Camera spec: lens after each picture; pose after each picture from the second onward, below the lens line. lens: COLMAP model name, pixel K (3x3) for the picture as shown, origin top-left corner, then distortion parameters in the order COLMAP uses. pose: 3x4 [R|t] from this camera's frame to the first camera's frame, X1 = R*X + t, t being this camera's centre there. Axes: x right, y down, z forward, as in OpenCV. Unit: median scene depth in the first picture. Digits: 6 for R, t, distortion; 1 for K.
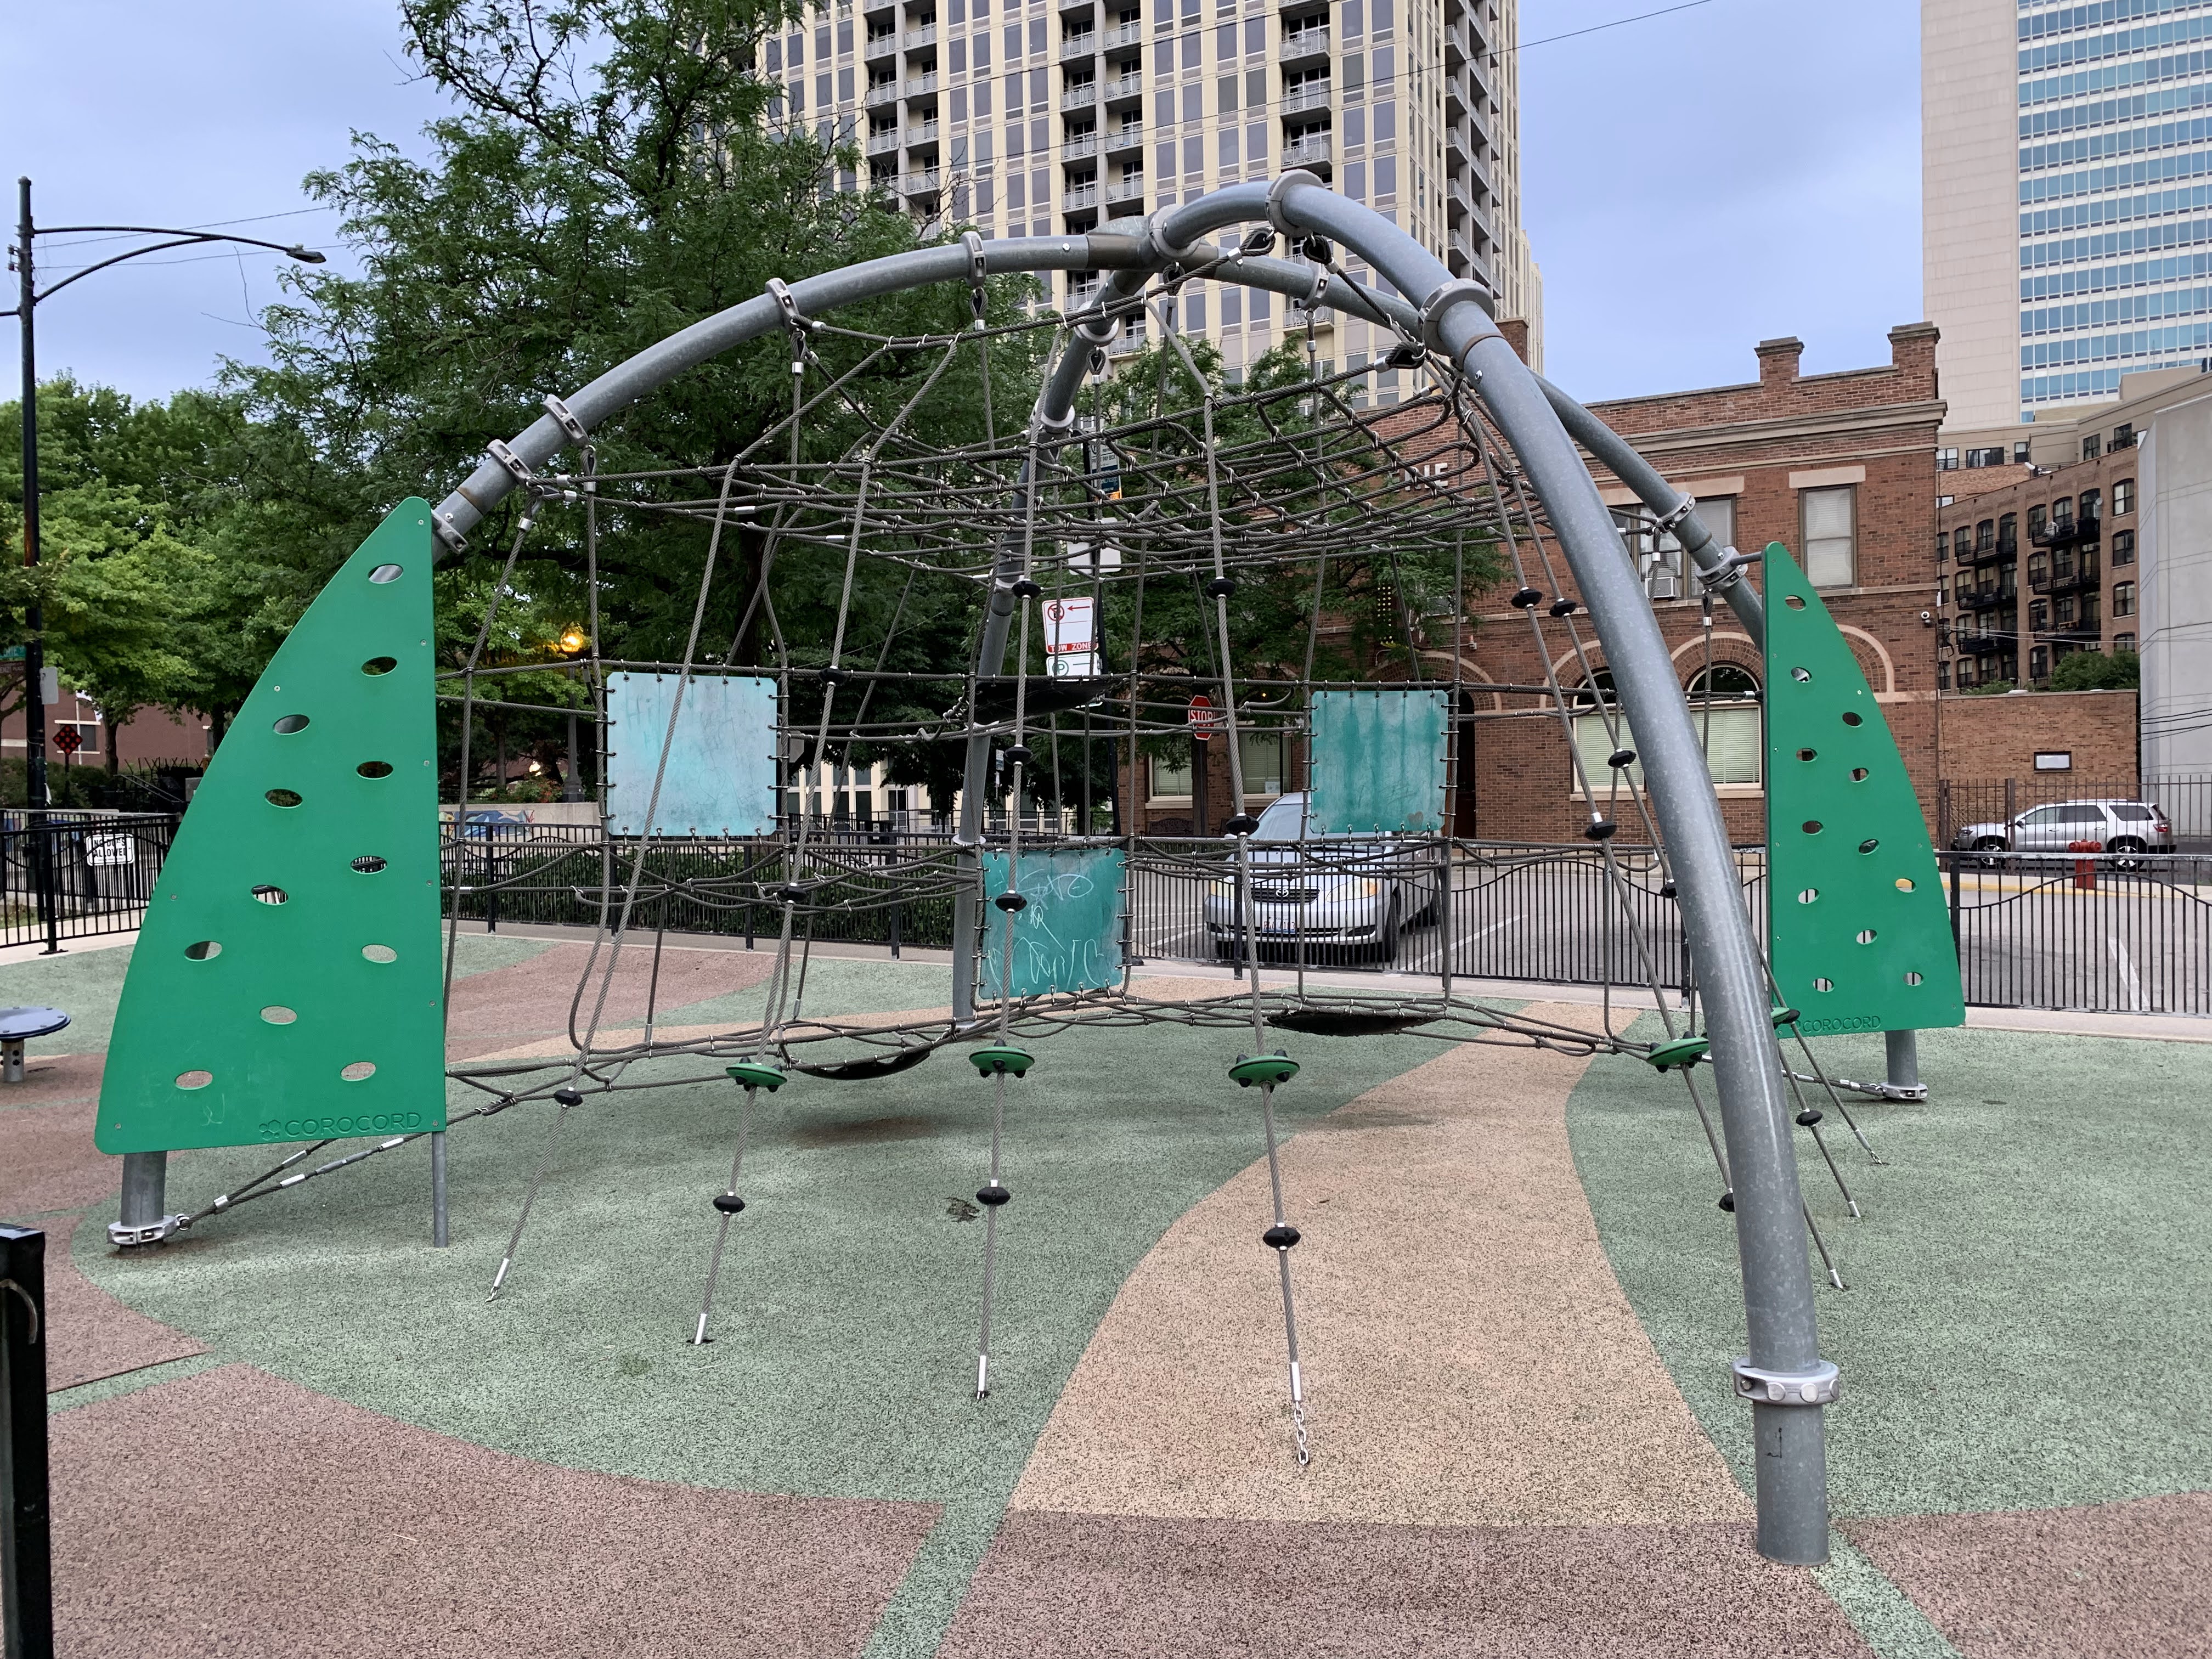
lens RADIAL K [[1714.3, 0, 1117.6], [0, 1714.3, 834.8], [0, 0, 1]] dist [0.025645, -0.019316]
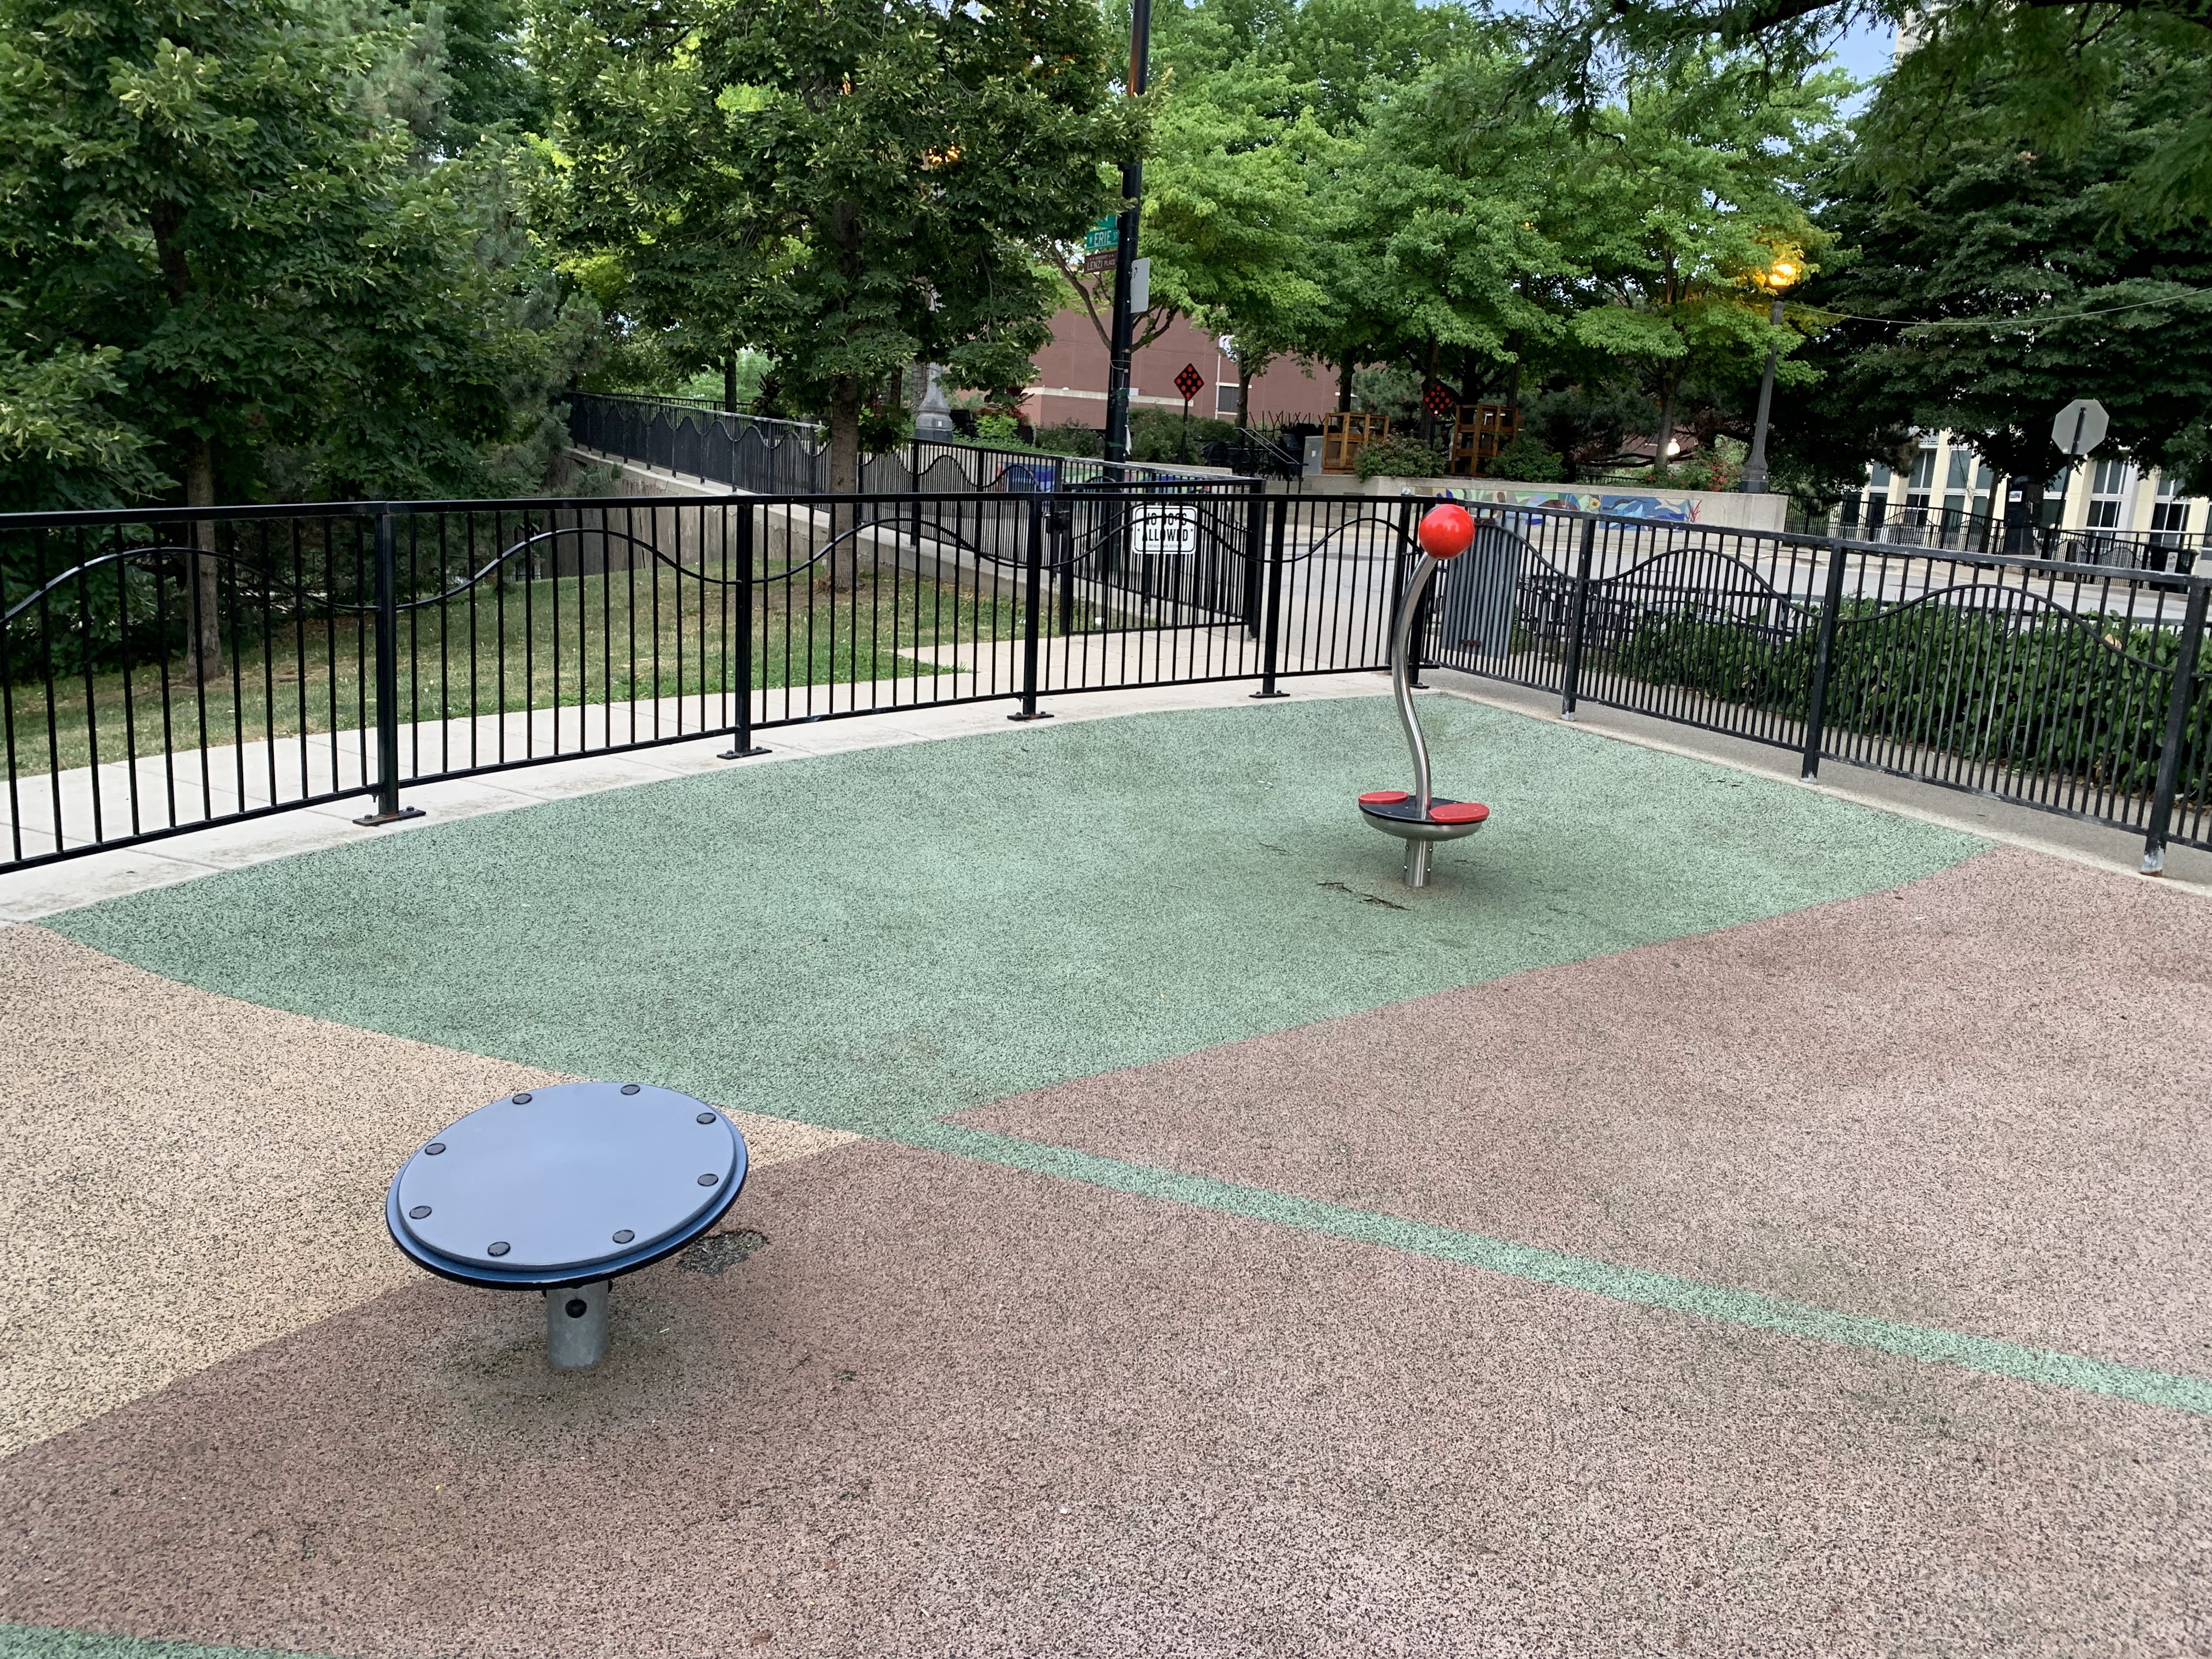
lens RADIAL K [[1714.3, 0, 1101.4], [0, 1714.3, 822.3], [0, 0, 1]] dist [0.025645, -0.019316]
pose [[0.813810, 0.173963, -0.554482, -0.125431], [-0.076095, 0.977827, 0.195099, -0.004136], [0.576127, -0.116580, 0.809003, 0.245955]]
